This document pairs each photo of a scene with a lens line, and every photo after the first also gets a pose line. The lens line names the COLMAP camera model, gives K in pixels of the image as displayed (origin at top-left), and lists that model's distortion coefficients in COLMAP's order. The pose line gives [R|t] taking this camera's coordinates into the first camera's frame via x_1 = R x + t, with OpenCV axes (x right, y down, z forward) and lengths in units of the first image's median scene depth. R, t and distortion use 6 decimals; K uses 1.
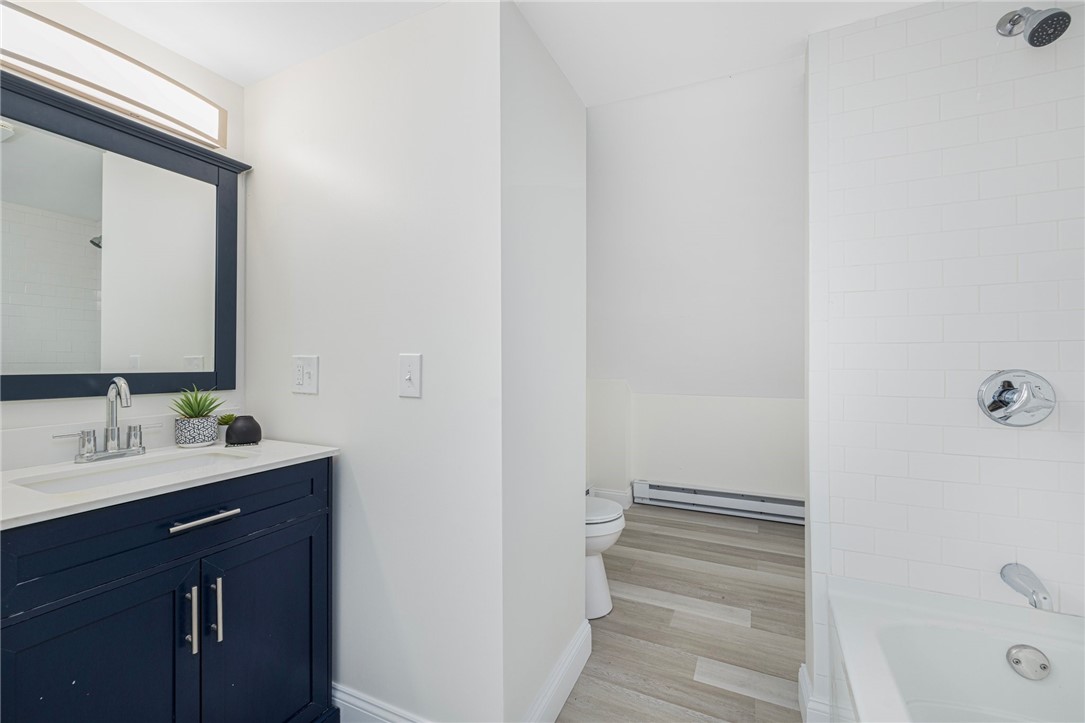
lens RADIAL K [[464.8, 0, 541.2], [0, 464.8, 361.0], [0, 0, 1]] dist [-0.001080, 0.000680]
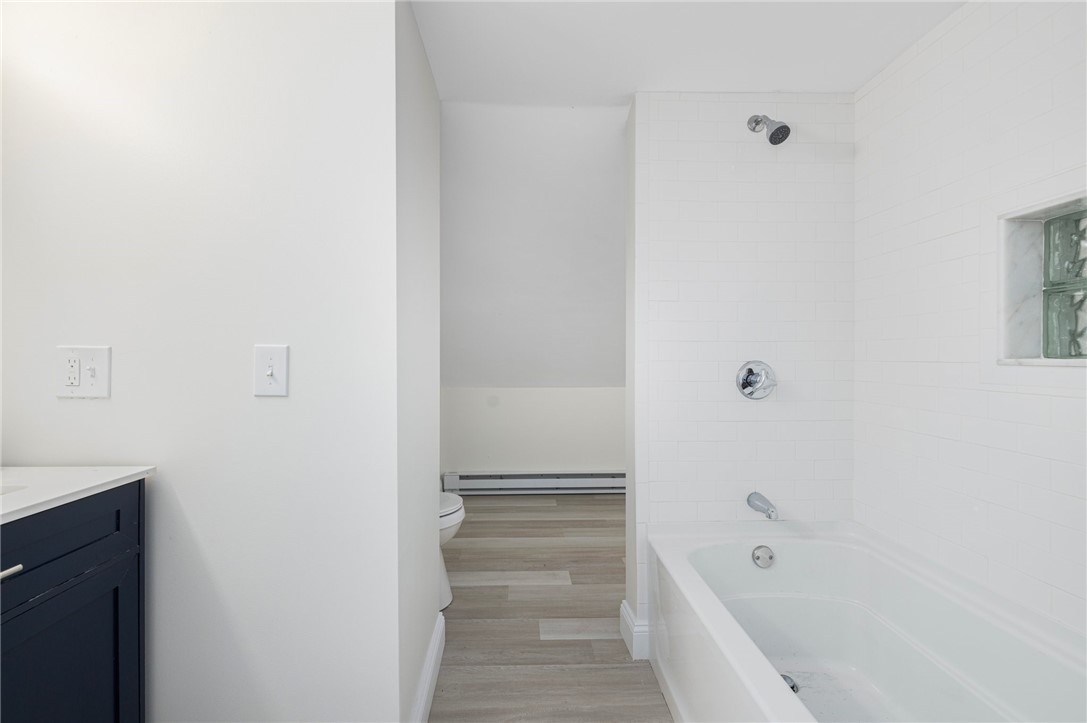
lens RADIAL K [[465.6, 0, 543.4], [0, 465.6, 361.0], [0, 0, 1]] dist [-0.001080, 0.000680]
pose [[0.881736, -0.004197, 0.471724, -0.211620], [-0.000532, 0.999951, 0.009891, 0.004442], [-0.471743, -0.008973, 0.881691, 0.016110]]
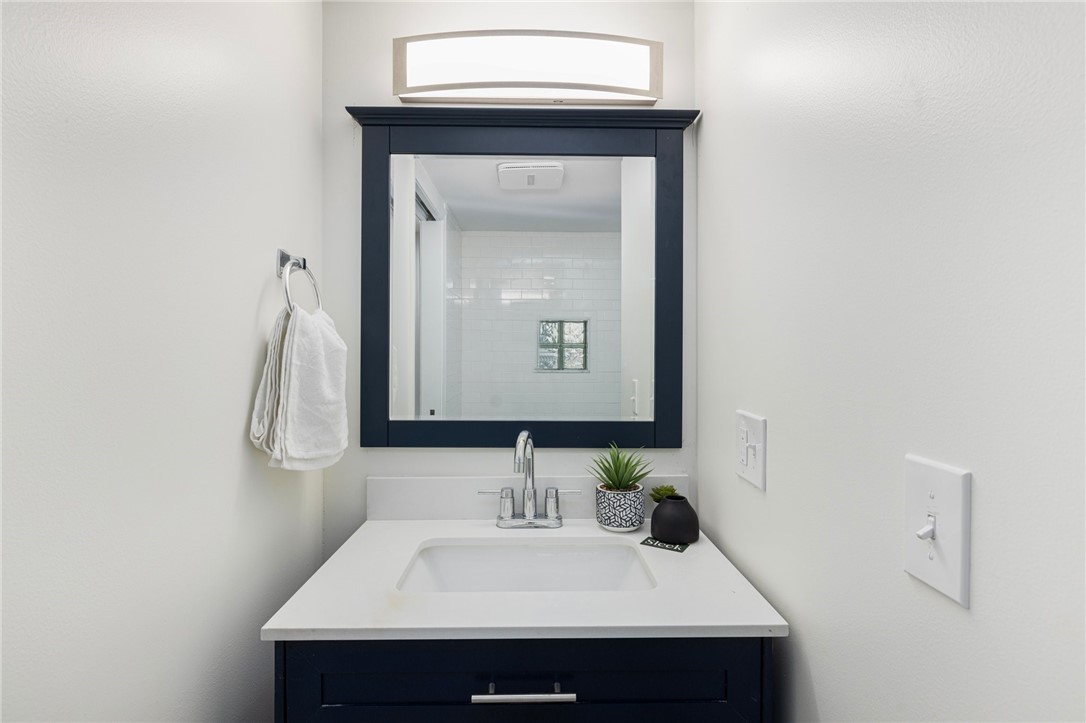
lens RADIAL K [[534.8, 0, 540.8], [0, 534.8, 347.2], [0, 0, 1]] dist [0.003860, 0.000462]
pose [[0.433013, -0.004602, -0.901376, -0.044764], [-0.000891, 0.999984, -0.005533, -0.083587], [0.901387, 0.003199, 0.433002, 0.490973]]
